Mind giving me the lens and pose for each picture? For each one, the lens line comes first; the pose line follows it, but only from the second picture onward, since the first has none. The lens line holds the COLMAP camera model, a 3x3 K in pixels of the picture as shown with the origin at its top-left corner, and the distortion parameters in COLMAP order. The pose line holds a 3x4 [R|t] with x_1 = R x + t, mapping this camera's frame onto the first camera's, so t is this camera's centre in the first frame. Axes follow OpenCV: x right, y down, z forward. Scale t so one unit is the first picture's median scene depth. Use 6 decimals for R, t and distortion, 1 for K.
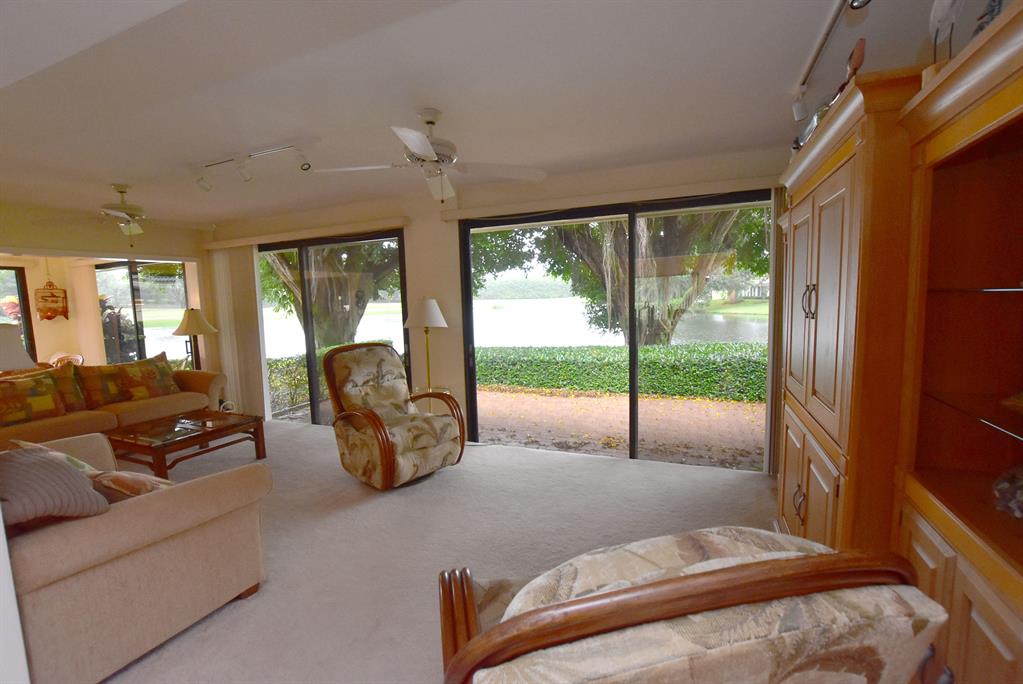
lens RADIAL K [[447.6, 0, 517.9], [0, 447.6, 344.4], [0, 0, 1]] dist [-0.042197, 0.006408]
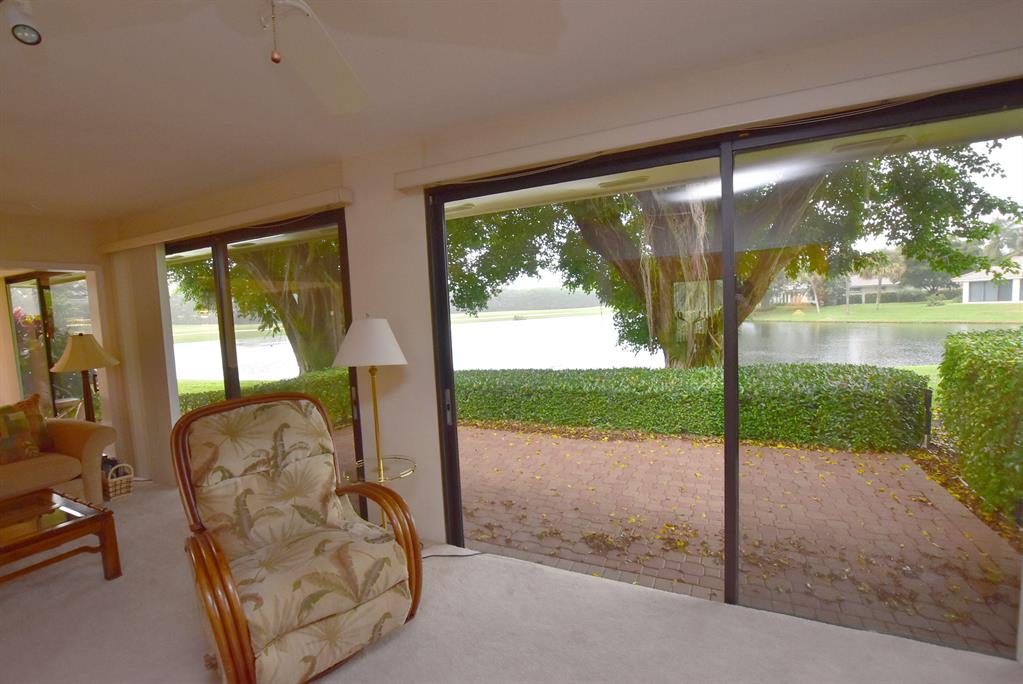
lens RADIAL K [[447.6, 0, 517.9], [0, 447.6, 344.4], [0, 0, 1]] dist [-0.042197, 0.006408]
pose [[0.998658, -0.013285, -0.050063, 0.019618], [0.012059, 0.999622, -0.024718, -0.038602], [0.050372, 0.024081, 0.998440, 0.326448]]
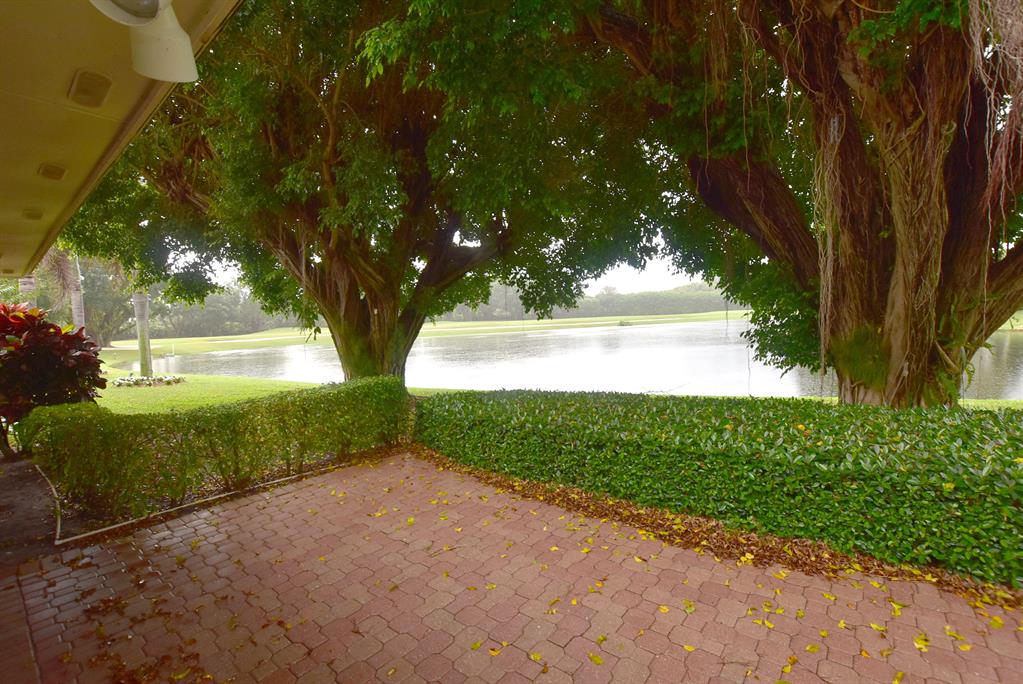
lens RADIAL K [[447.6, 0, 517.9], [0, 447.6, 344.4], [0, 0, 1]] dist [-0.042197, 0.006408]
pose [[0.960439, 0.003188, -0.278472, 0.056719], [-0.013803, 0.999250, -0.036169, -0.061715], [0.278148, 0.038582, 0.959763, 0.830161]]
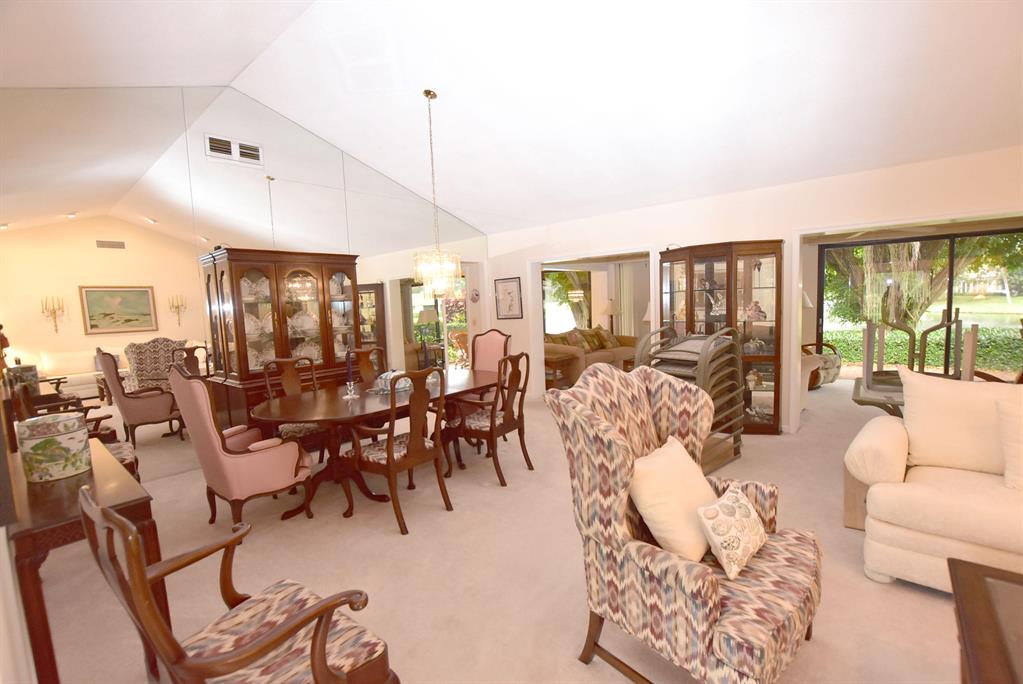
lens RADIAL K [[447.6, 0, 517.9], [0, 447.6, 344.4], [0, 0, 1]] dist [-0.042197, 0.006408]
pose [[0.953210, 0.018795, -0.301725, -0.579290], [-0.019120, 0.999815, 0.001877, 0.095658], [0.301705, 0.003979, 0.953393, -0.753520]]
